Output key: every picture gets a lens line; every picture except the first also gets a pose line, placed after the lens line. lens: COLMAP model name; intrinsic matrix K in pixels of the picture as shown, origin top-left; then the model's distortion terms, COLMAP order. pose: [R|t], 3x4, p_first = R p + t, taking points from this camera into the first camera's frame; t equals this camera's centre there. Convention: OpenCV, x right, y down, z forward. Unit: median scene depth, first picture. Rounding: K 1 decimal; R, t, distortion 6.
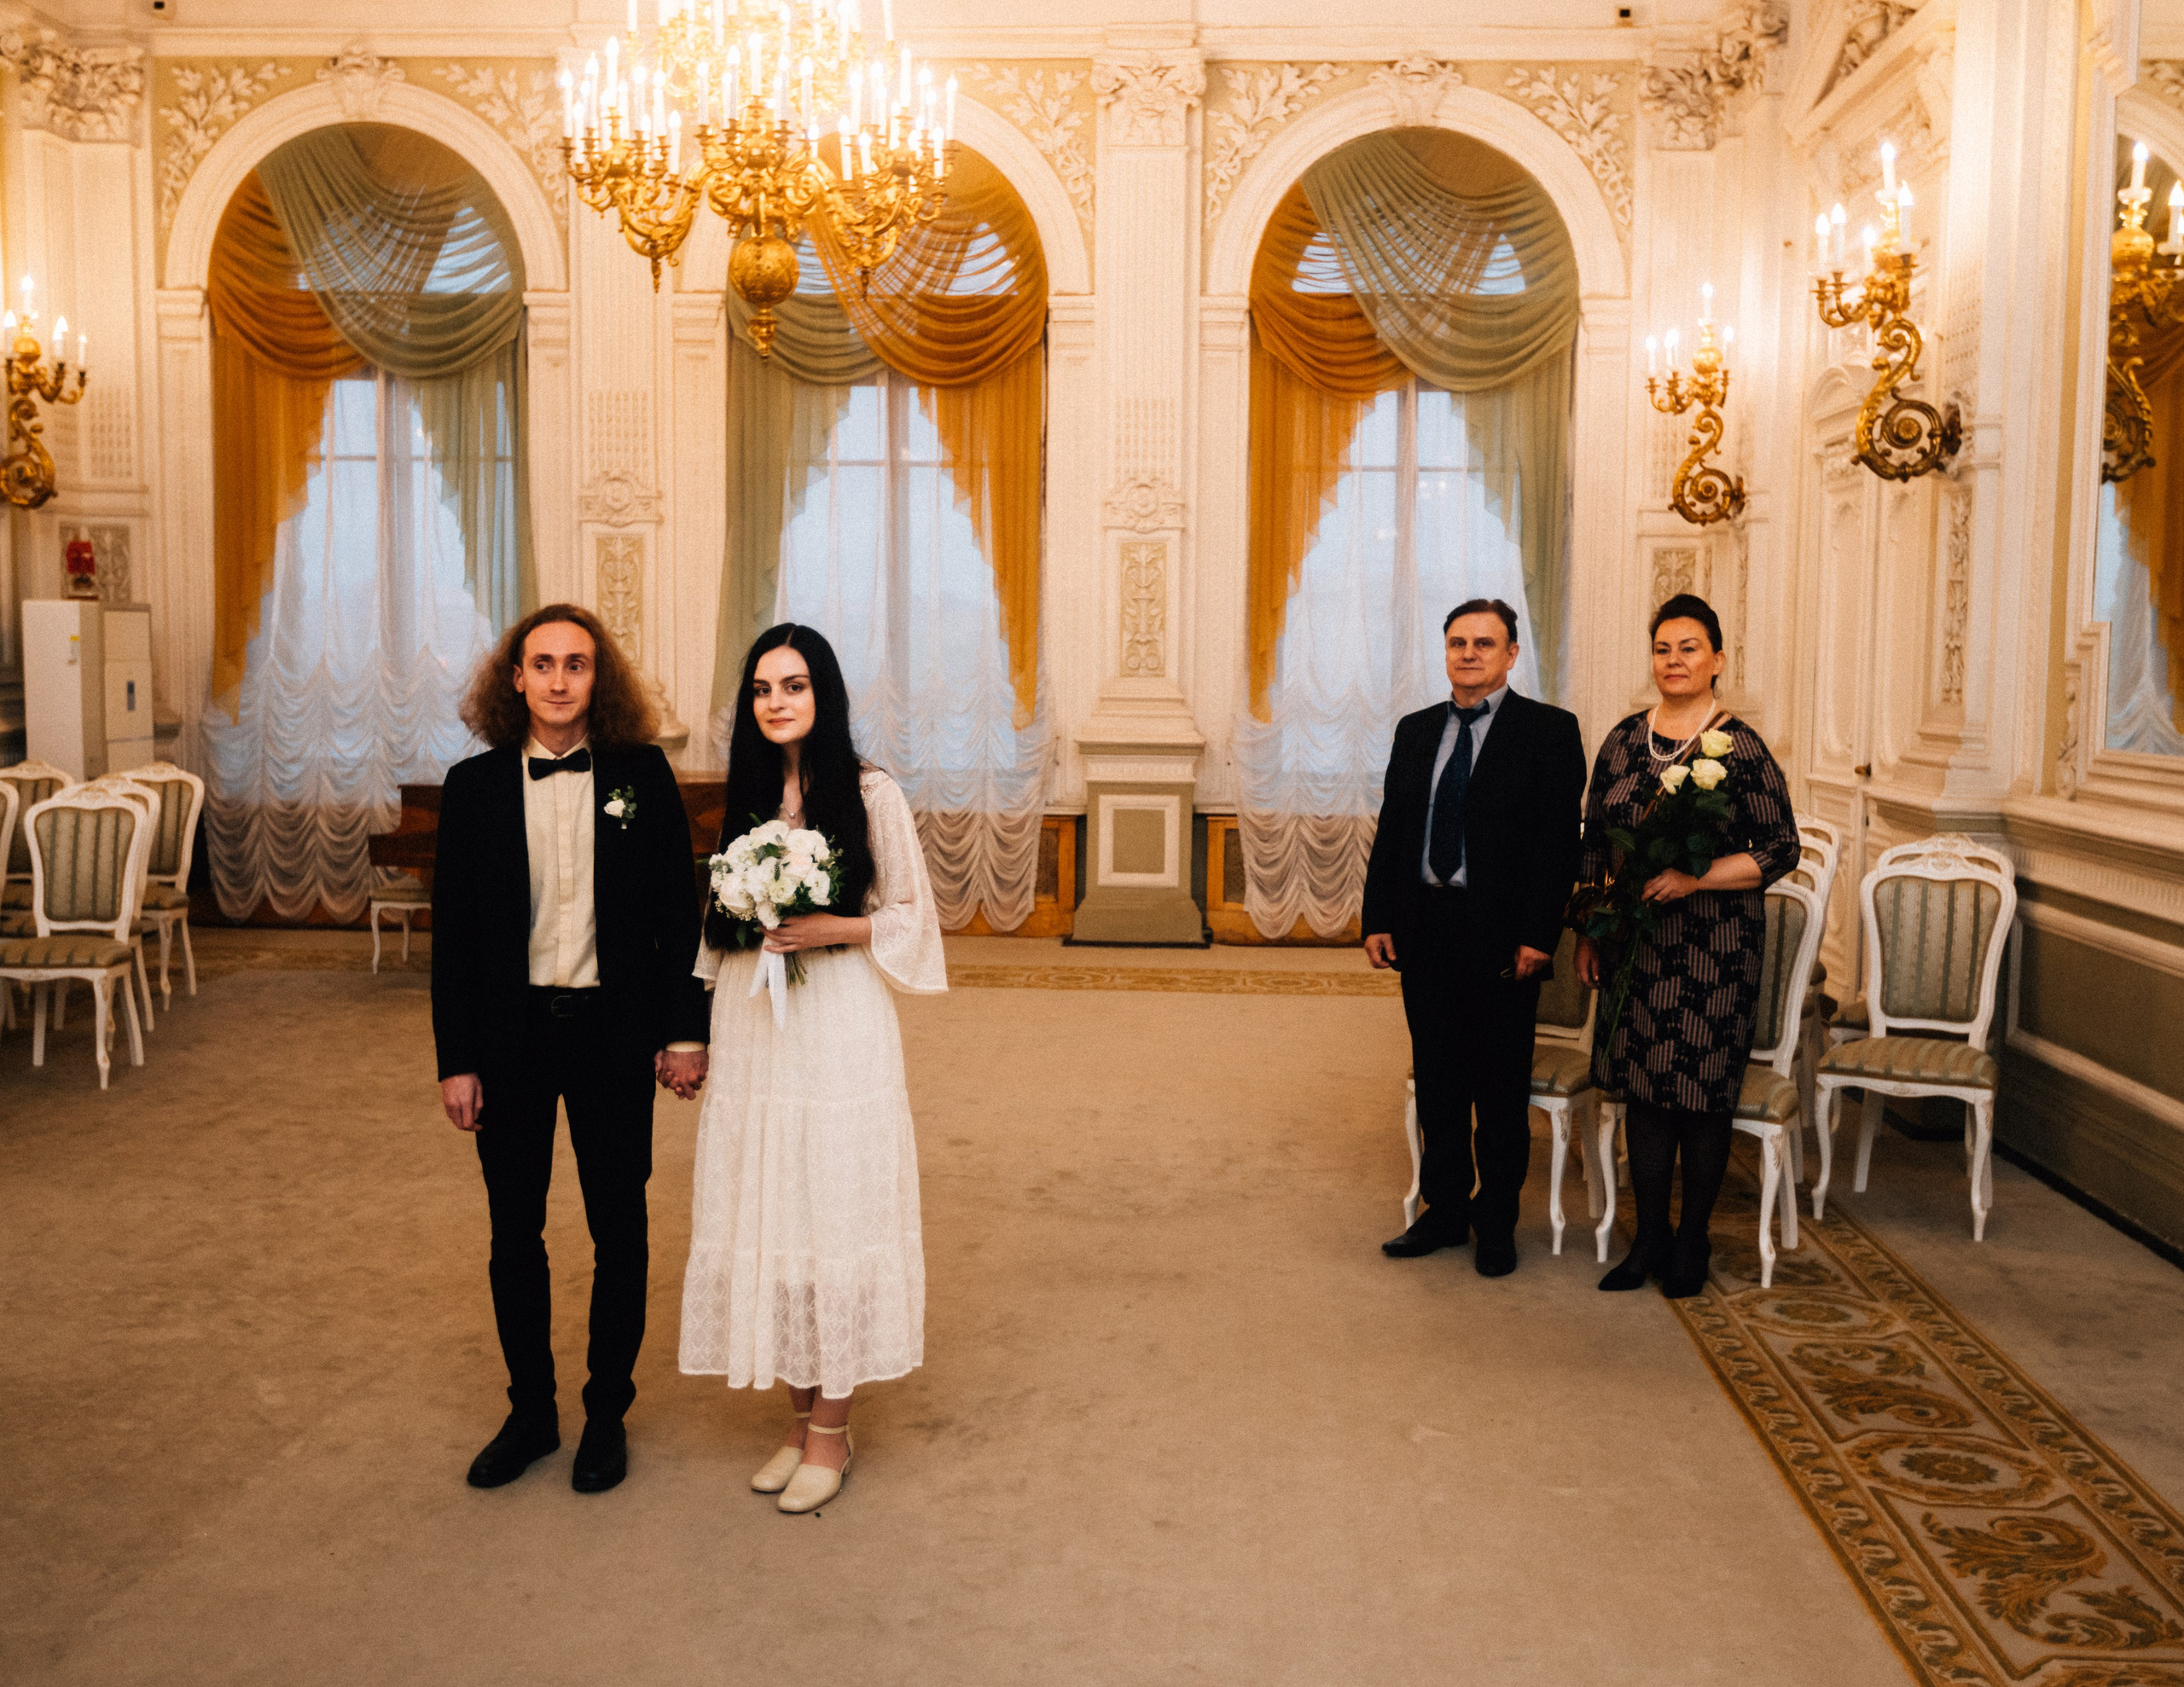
lens RADIAL K [[2013.1, 0, 1219.1], [0, 2013.1, 848.2], [0, 0, 1]] dist [-0.008834, -0.016808]
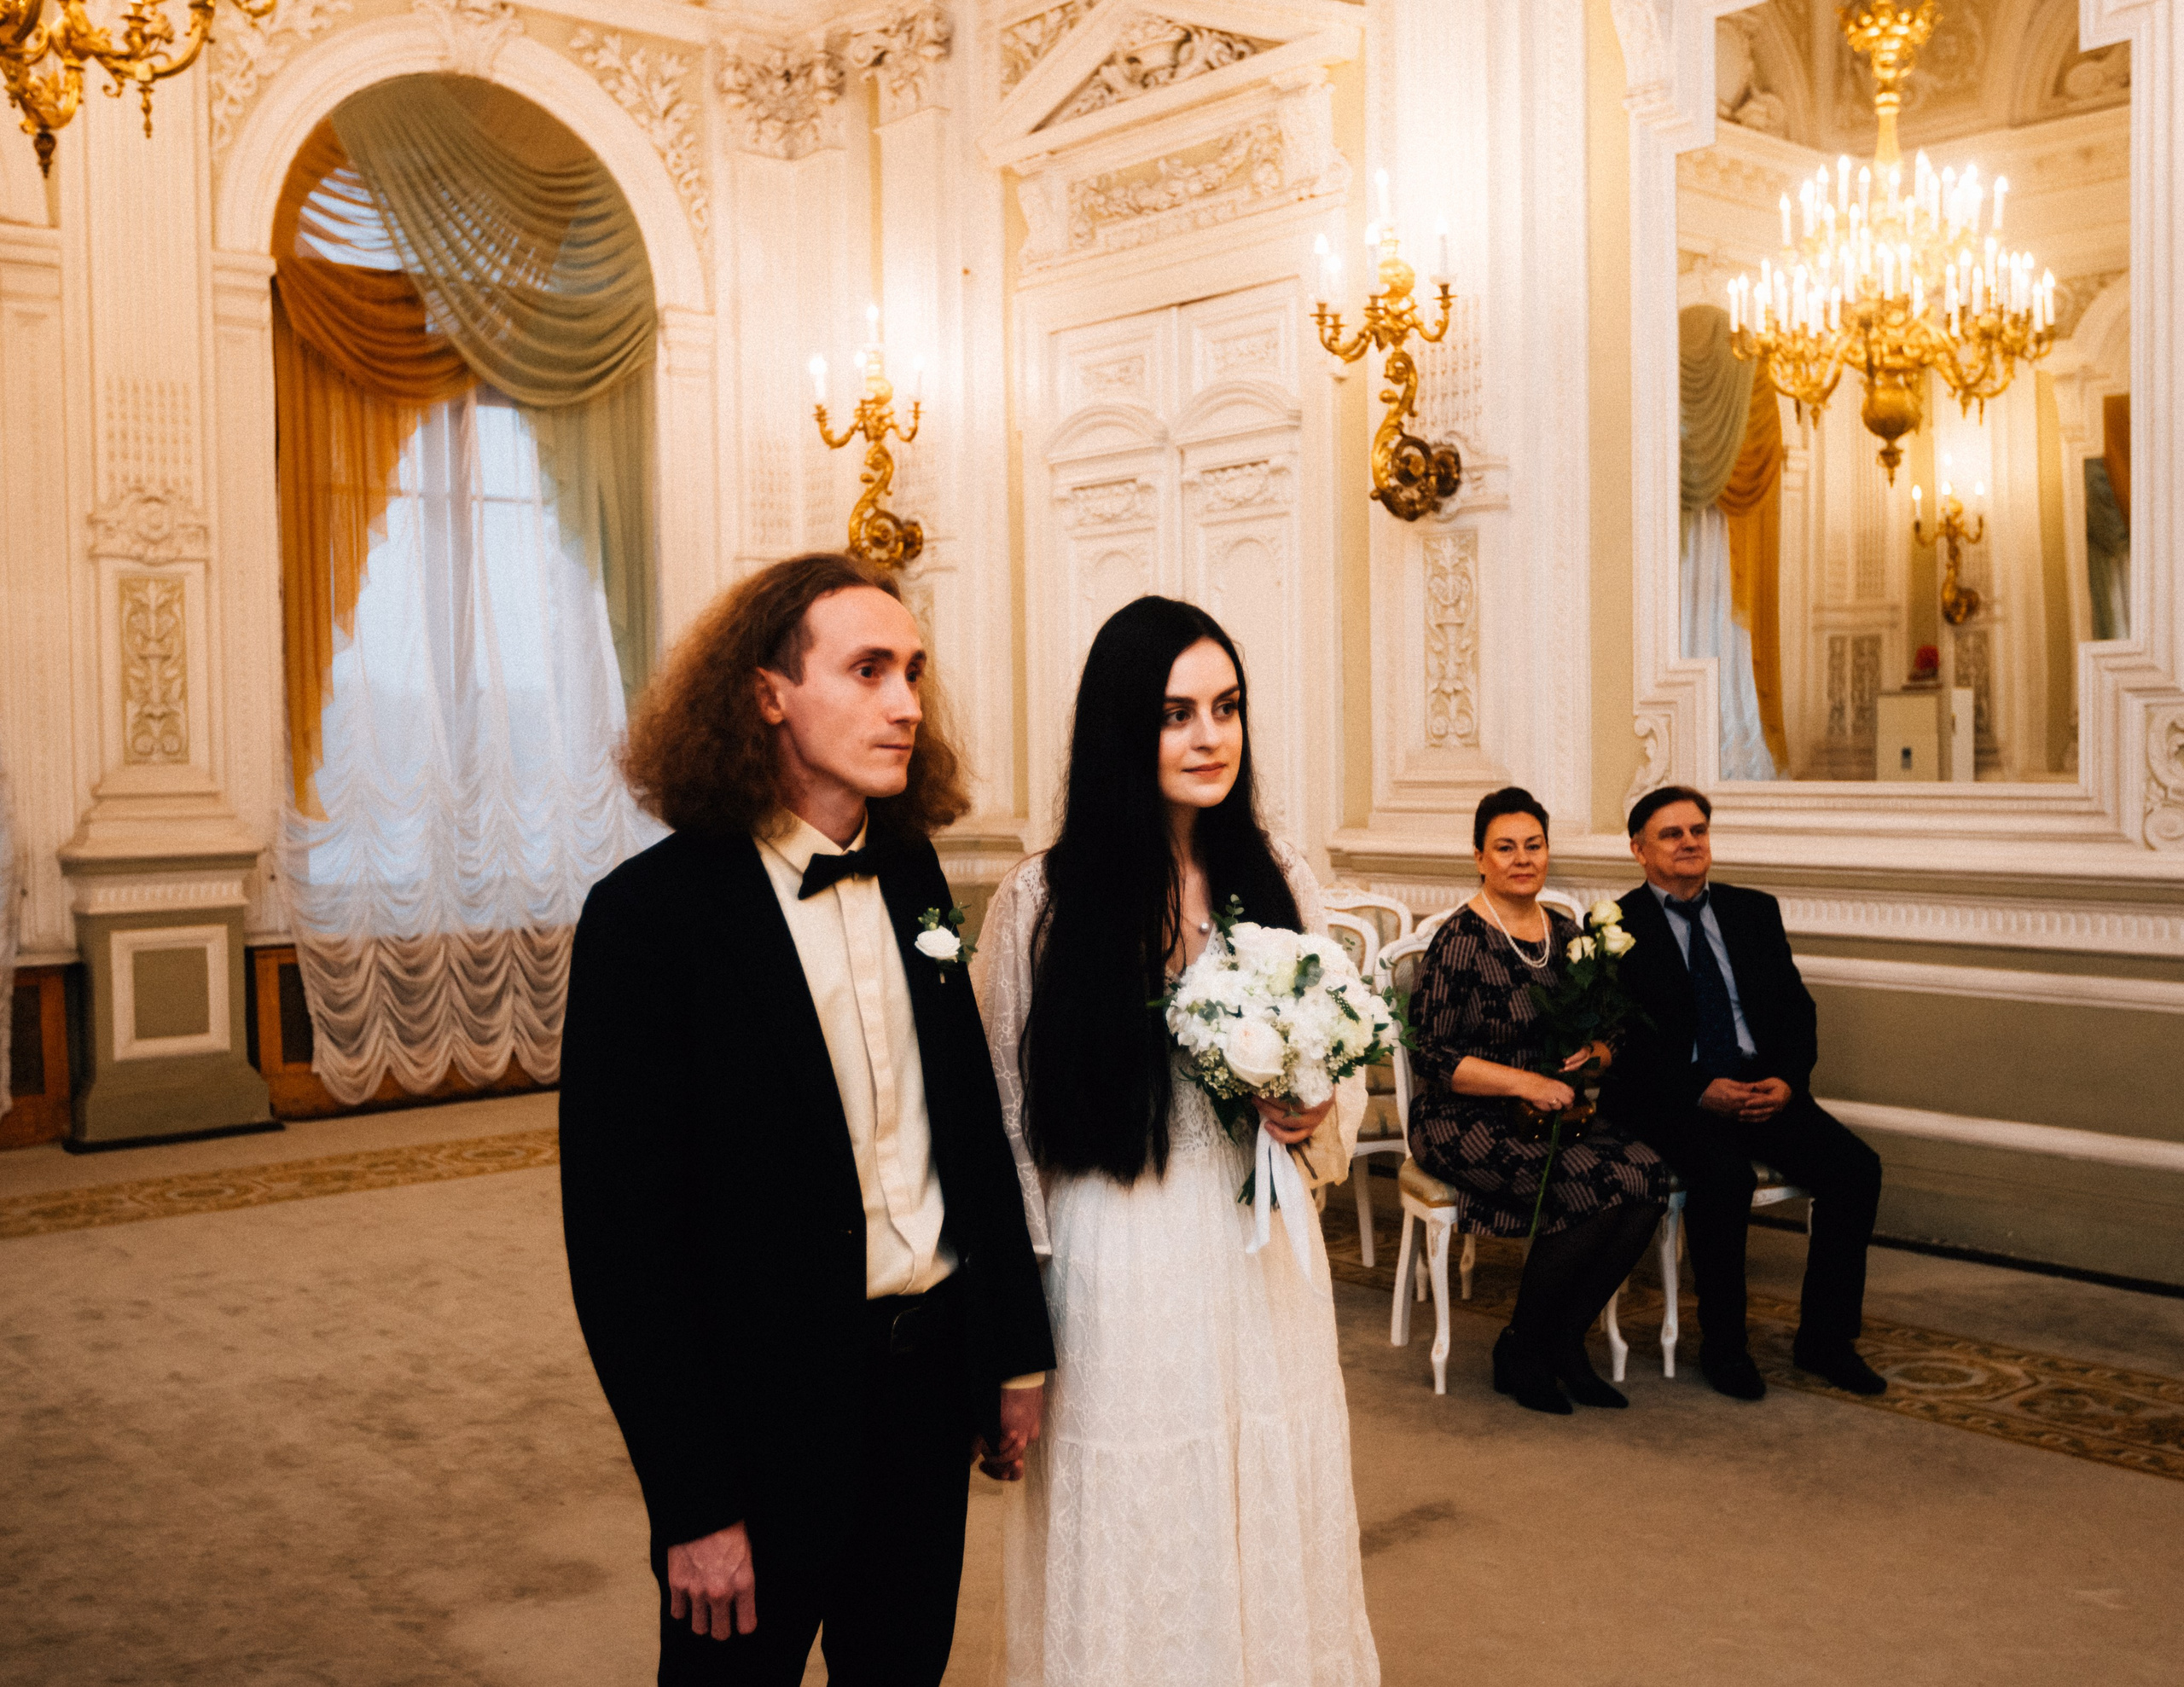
lens RADIAL K [[2107.4, 0, 1036.8], [0, 2107.4, 861.0], [0, 0, 1]] dist [-0.025863, 0.000000]
pose [[0.756919, -0.055668, 0.651134, -0.296265], [0.085305, 0.996257, -0.013991, -0.013754], [-0.647918, 0.066135, 0.758834, 0.235897]]
